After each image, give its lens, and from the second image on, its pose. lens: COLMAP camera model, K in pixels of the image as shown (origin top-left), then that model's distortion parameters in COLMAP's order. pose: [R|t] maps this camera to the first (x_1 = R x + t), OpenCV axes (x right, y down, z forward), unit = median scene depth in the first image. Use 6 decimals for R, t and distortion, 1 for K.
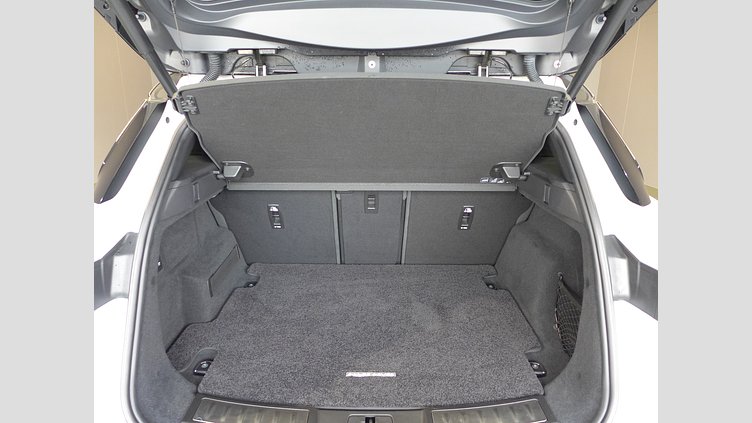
lens RADIAL K [[396.1, 0, 377.6], [0, 396.1, 212.8], [0, 0, 1]] dist [-0.032759, -0.000947]
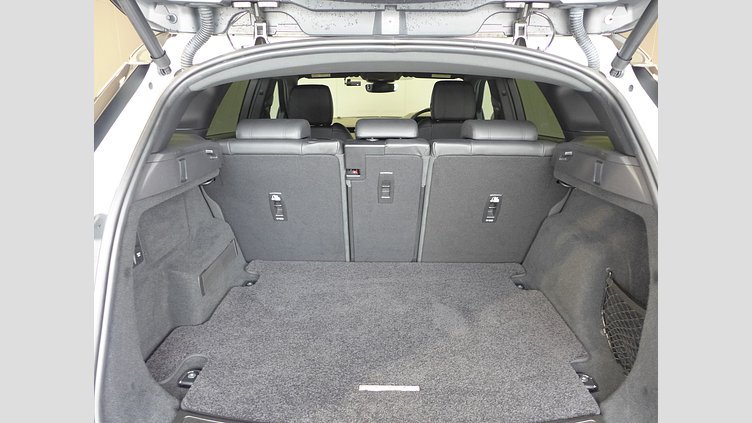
lens RADIAL K [[396.1, 0, 377.0], [0, 396.1, 212.3], [0, 0, 1]] dist [-0.032759, -0.000947]
pose [[0.999901, 0.001207, -0.013985, -0.030902], [-0.001470, 0.999822, -0.018795, 0.053993], [0.013960, 0.018814, 0.999726, 0.160234]]
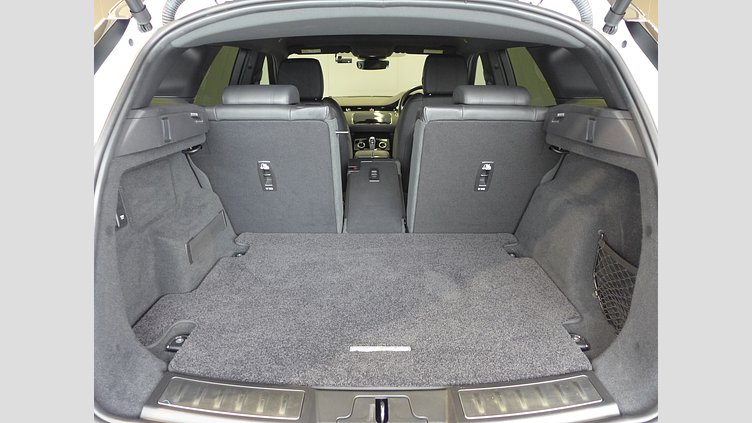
lens RADIAL K [[396.1, 0, 377.4], [0, 396.1, 211.9], [0, 0, 1]] dist [-0.032759, -0.000947]
pose [[0.999974, -0.006671, 0.002859, -0.023136], [0.006641, 0.999923, 0.010465, 0.114371], [-0.002929, -0.010446, 0.999941, 0.177045]]
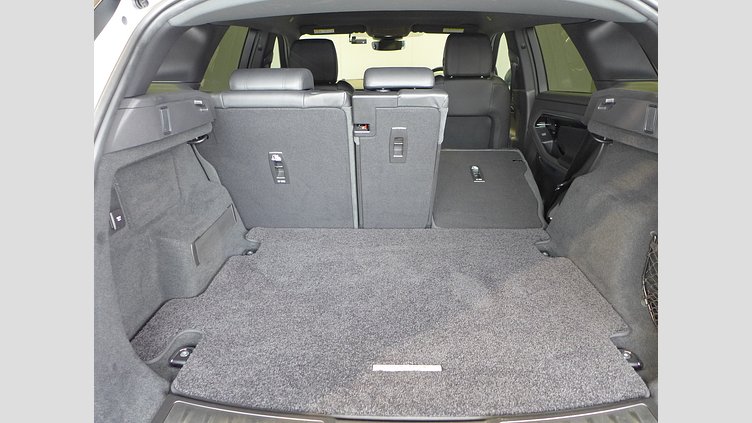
lens RADIAL K [[396.1, 0, 377.4], [0, 396.1, 207.7], [0, 0, 1]] dist [-0.032759, -0.000947]
pose [[0.999654, -0.004849, -0.025863, -0.050619], [0.005951, 0.999072, 0.042668, 0.080939], [0.025632, -0.042807, 0.998755, 0.277594]]
